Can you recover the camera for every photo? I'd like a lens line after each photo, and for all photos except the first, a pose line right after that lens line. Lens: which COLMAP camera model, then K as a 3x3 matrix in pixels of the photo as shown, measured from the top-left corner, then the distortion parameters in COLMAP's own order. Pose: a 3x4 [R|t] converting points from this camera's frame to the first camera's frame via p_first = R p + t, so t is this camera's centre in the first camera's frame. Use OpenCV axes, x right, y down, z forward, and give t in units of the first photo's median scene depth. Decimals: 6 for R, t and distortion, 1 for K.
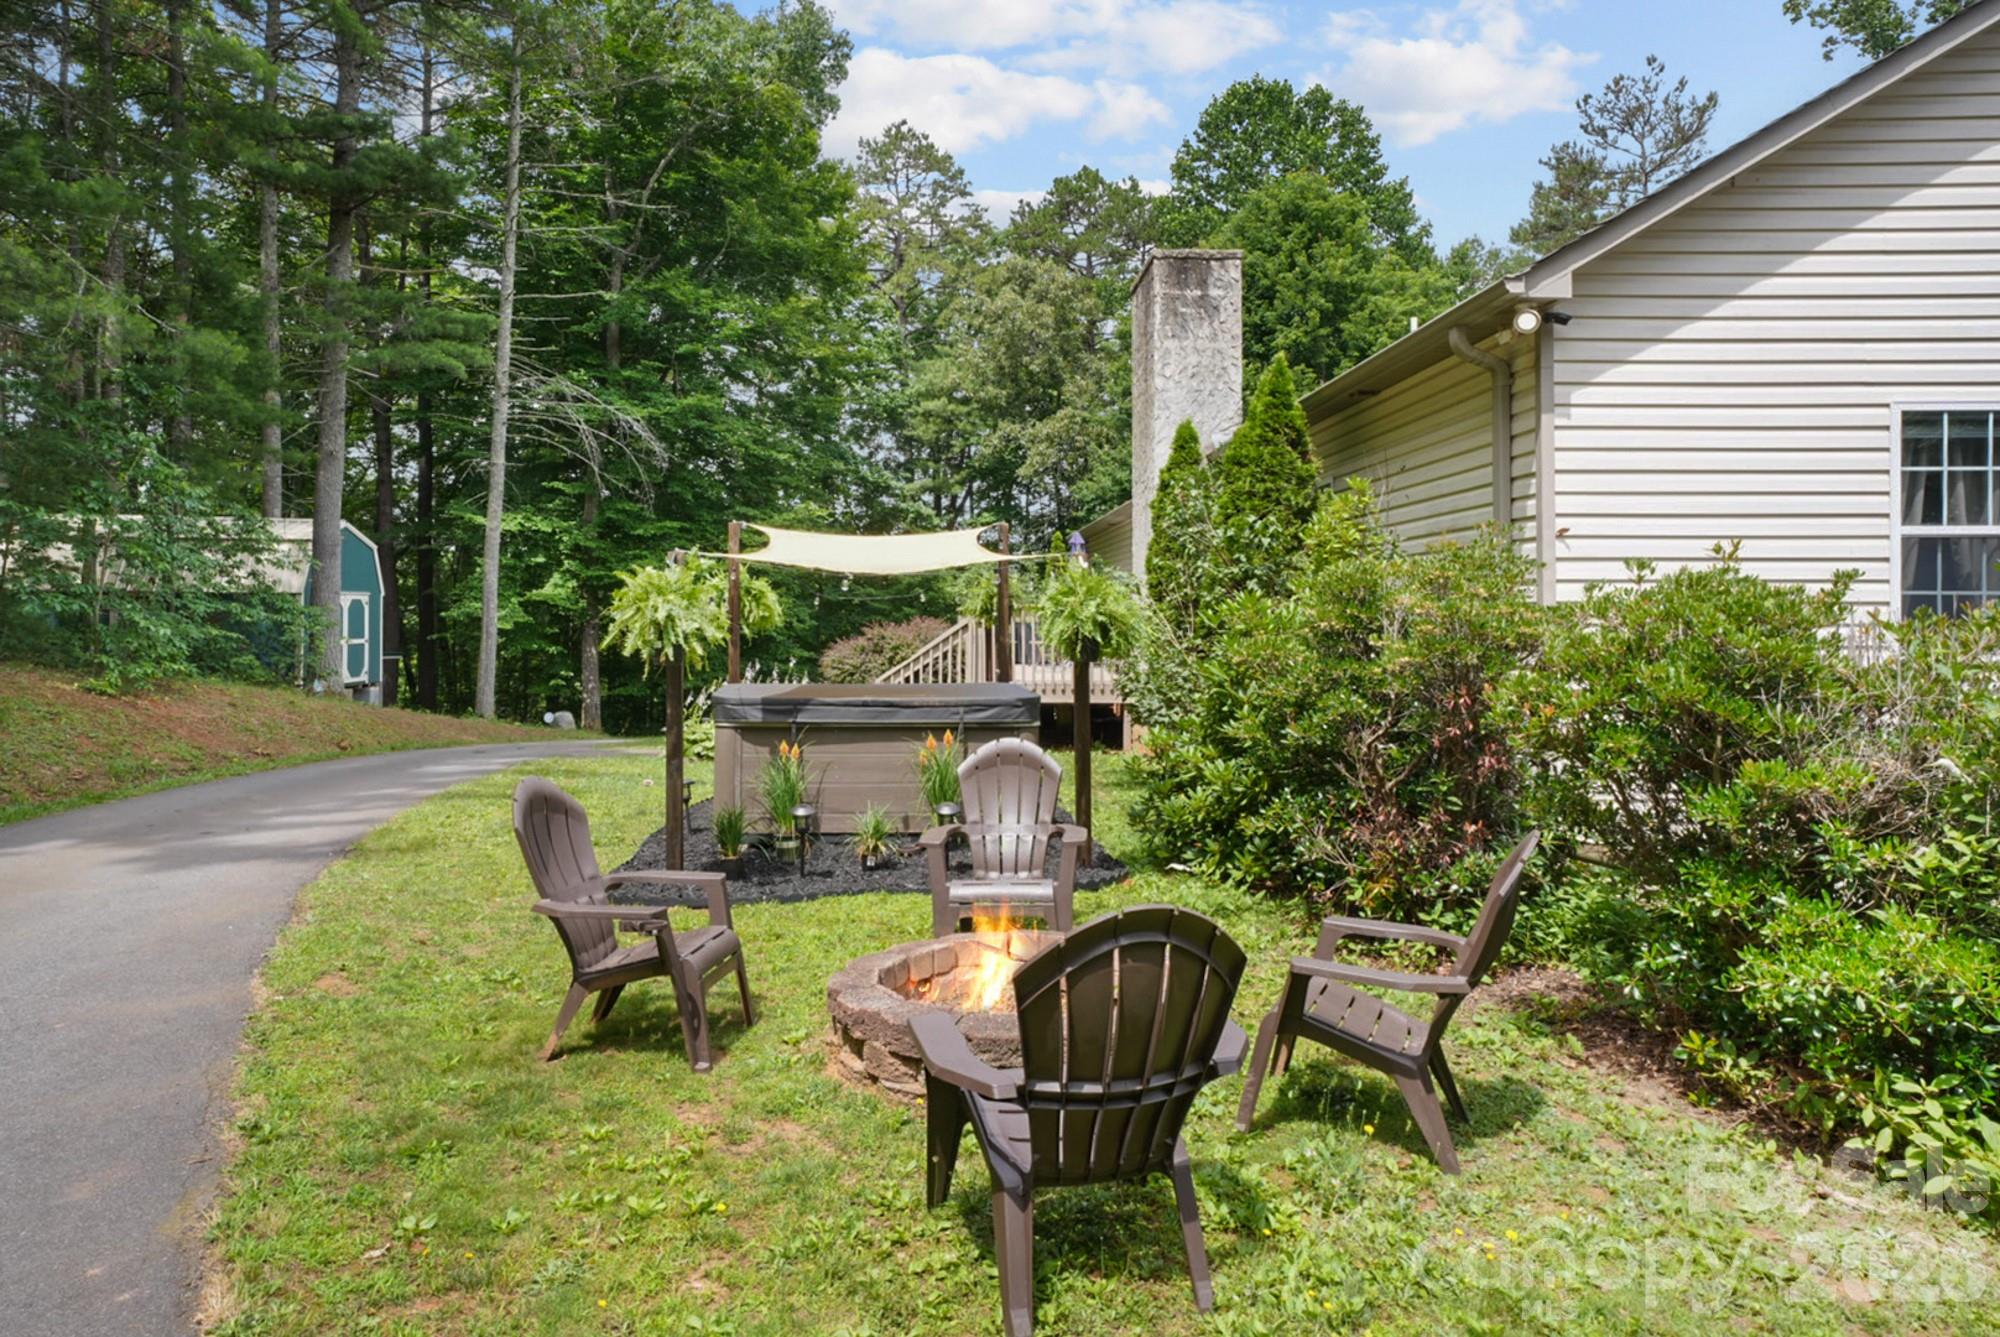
lens RADIAL K [[1200.0, 0, 1000.0], [0, 1200.0, 668.5], [0, 0, 1]] dist [0.001711, 0.000292]
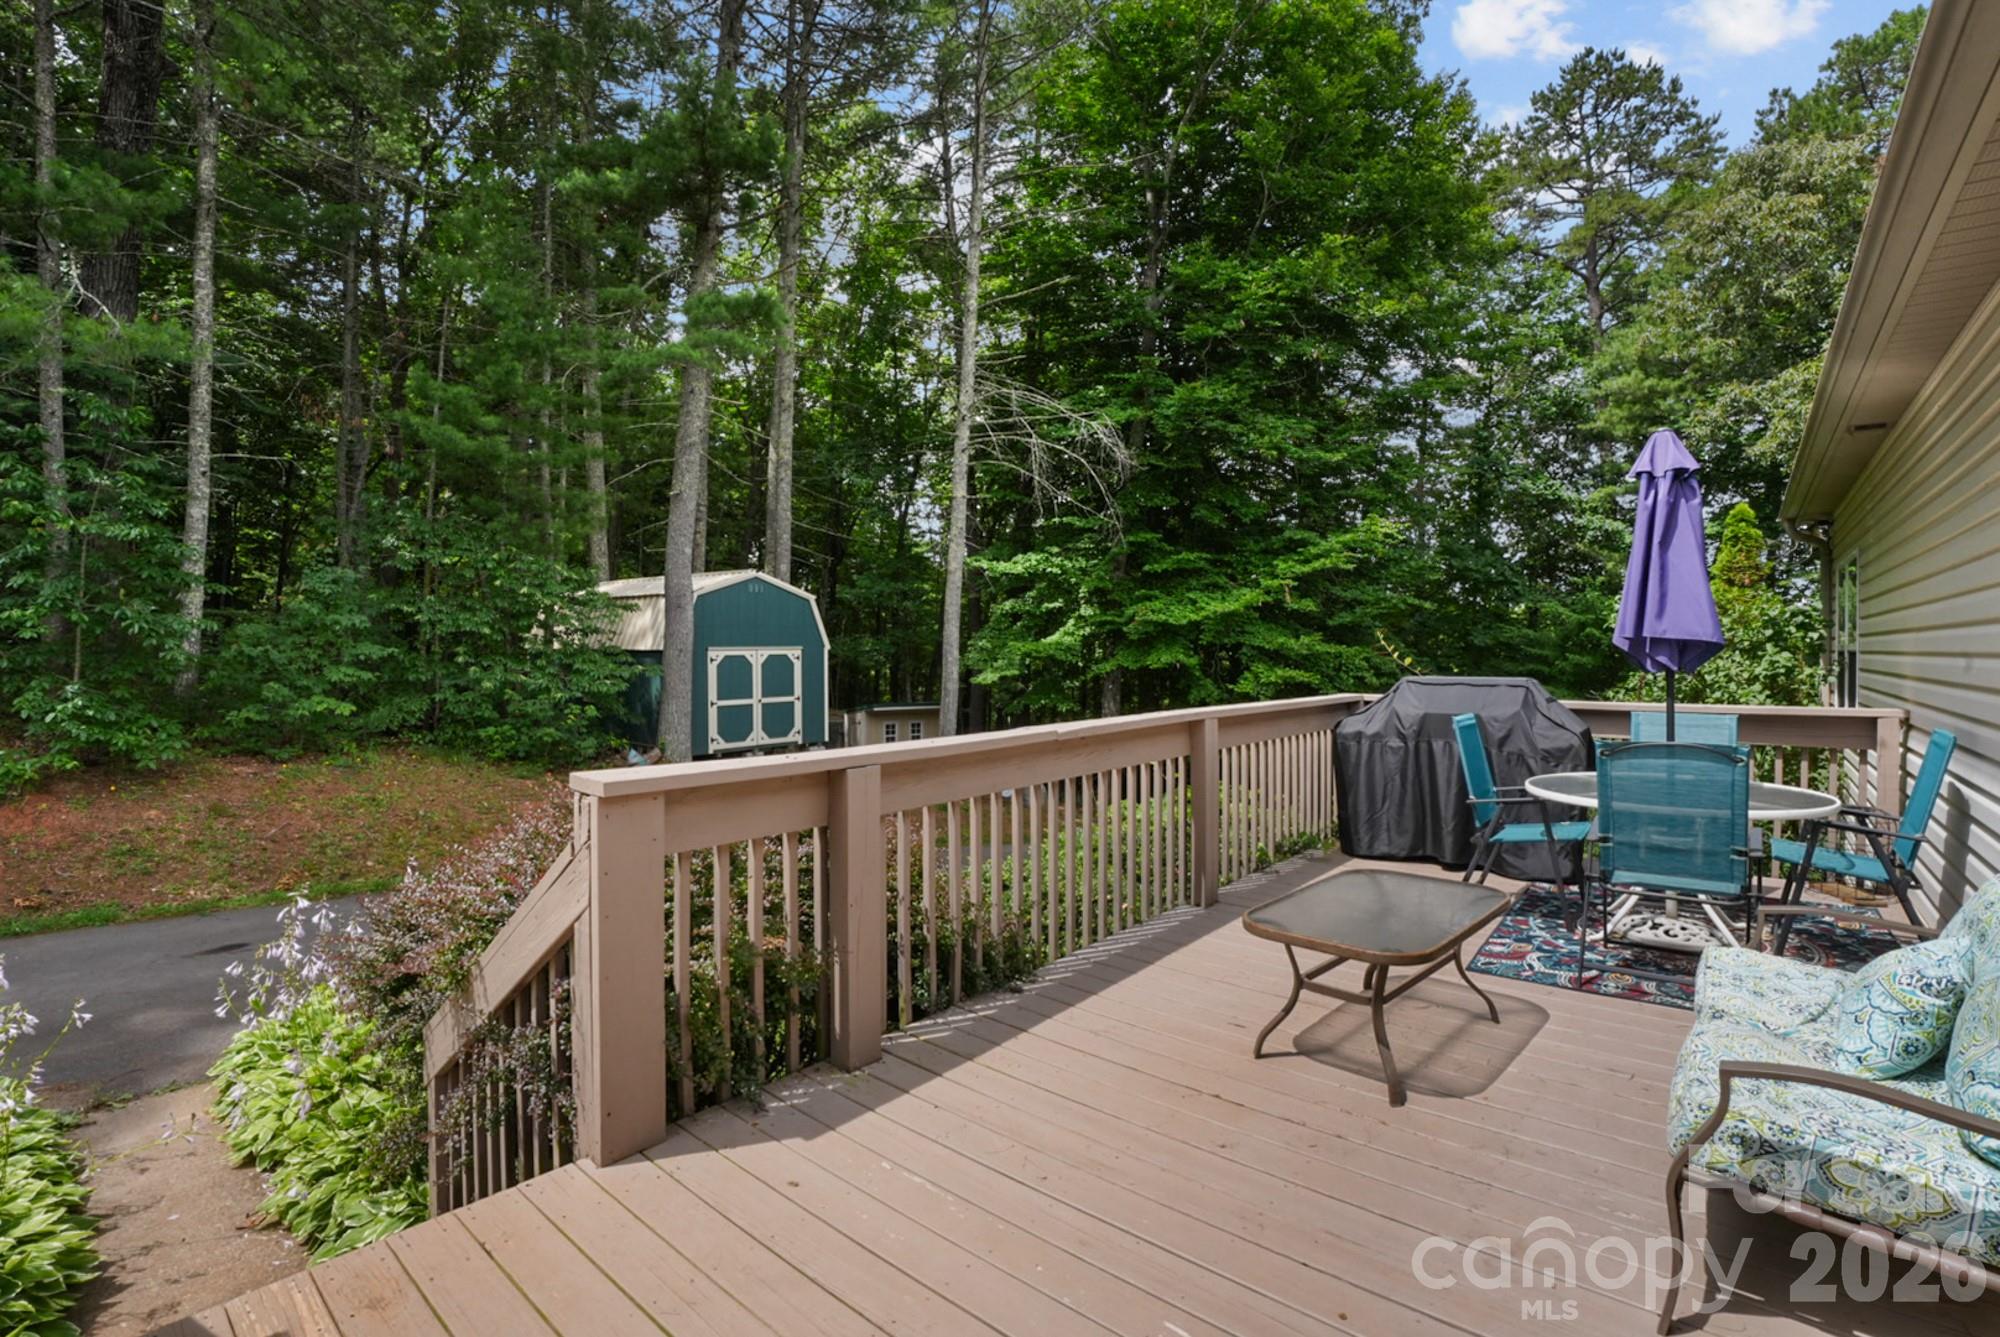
lens RADIAL K [[926.1, 0, 990.1], [0, 926.1, 657.5], [0, 0, 1]] dist [-0.025612, 0.000535]
pose [[0.742332, 0.010569, -0.669949, 0.040975], [-0.029752, 0.999409, -0.017201, -0.029600], [0.669372, 0.032701, 0.742208, 0.354683]]
